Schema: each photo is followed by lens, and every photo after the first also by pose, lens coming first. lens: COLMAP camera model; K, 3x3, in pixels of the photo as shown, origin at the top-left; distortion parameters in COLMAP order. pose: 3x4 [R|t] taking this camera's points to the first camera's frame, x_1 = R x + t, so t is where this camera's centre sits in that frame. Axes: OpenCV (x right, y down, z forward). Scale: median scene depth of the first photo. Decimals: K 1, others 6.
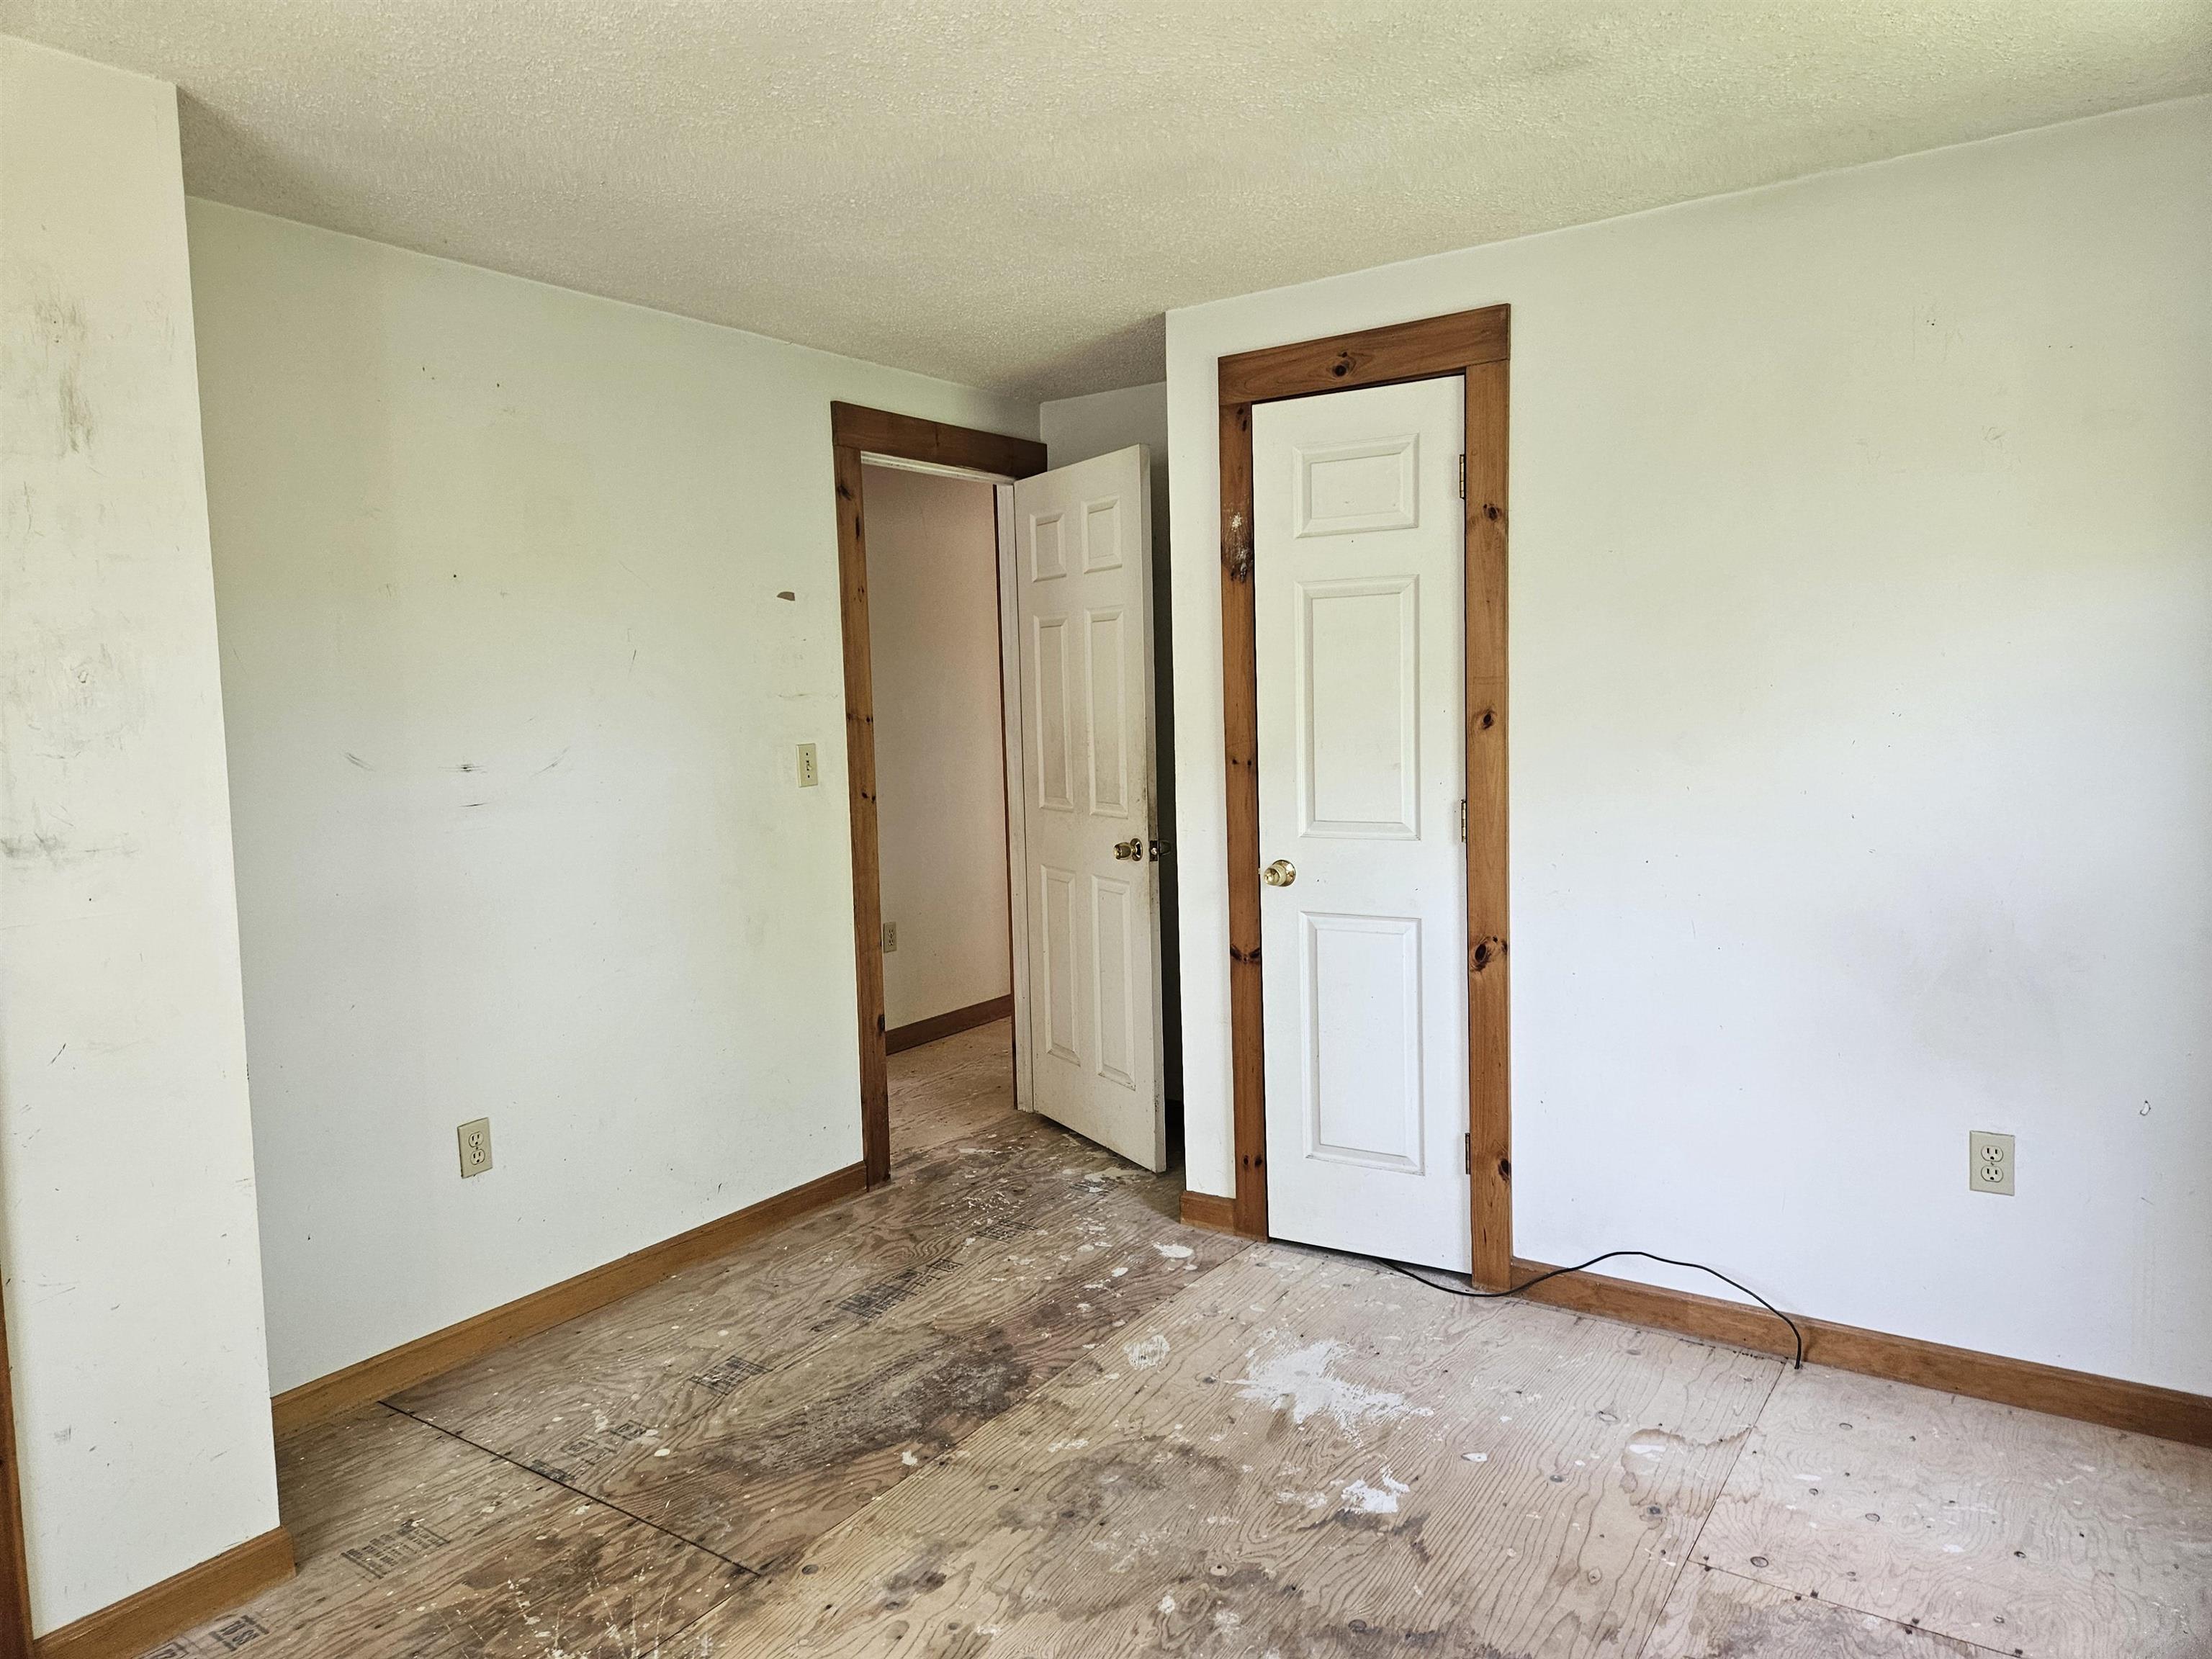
lens RADIAL K [[1459.3, 0, 1101.3], [0, 1459.3, 829.9], [0, 0, 1]] dist [0.051185, -0.016800]
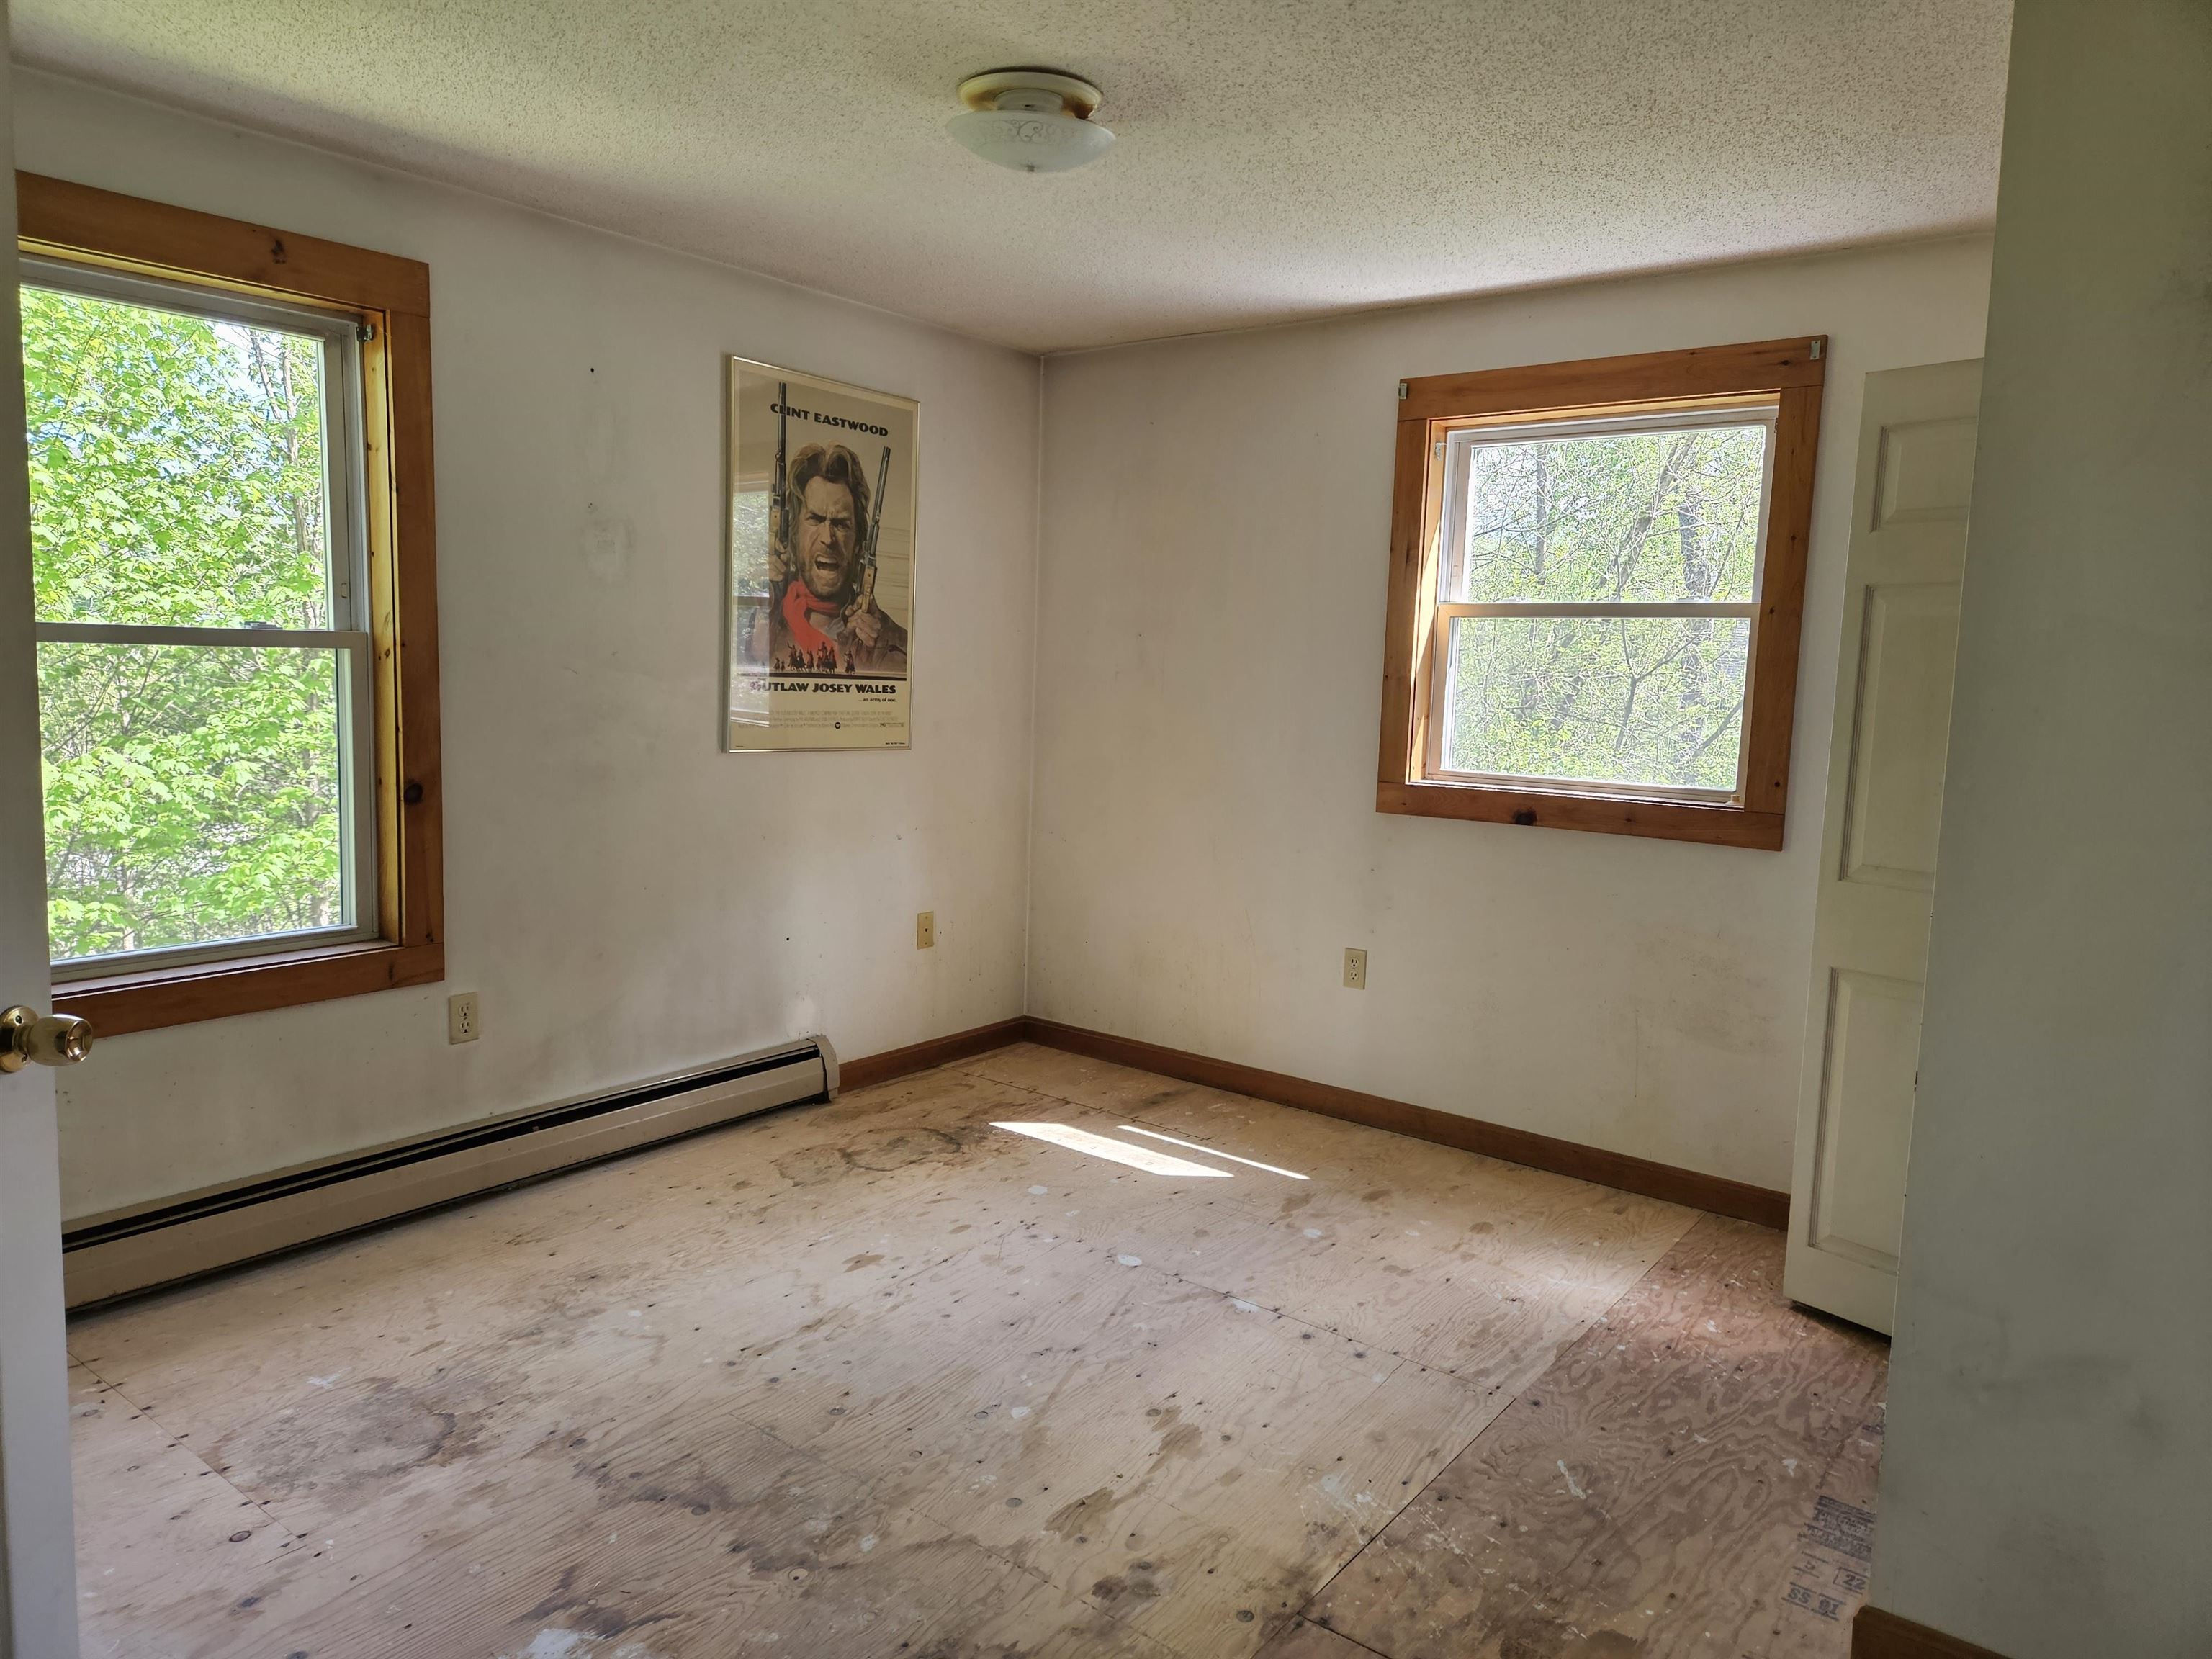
lens RADIAL K [[1459.3, 0, 1107.5], [0, 1459.3, 827.3], [0, 0, 1]] dist [0.051185, -0.016800]
pose [[-0.998412, -0.012383, 0.054949, -0.154766], [-0.001115, 0.979691, 0.200511, -0.141345], [-0.056316, 0.200132, -0.978149, 1.751867]]
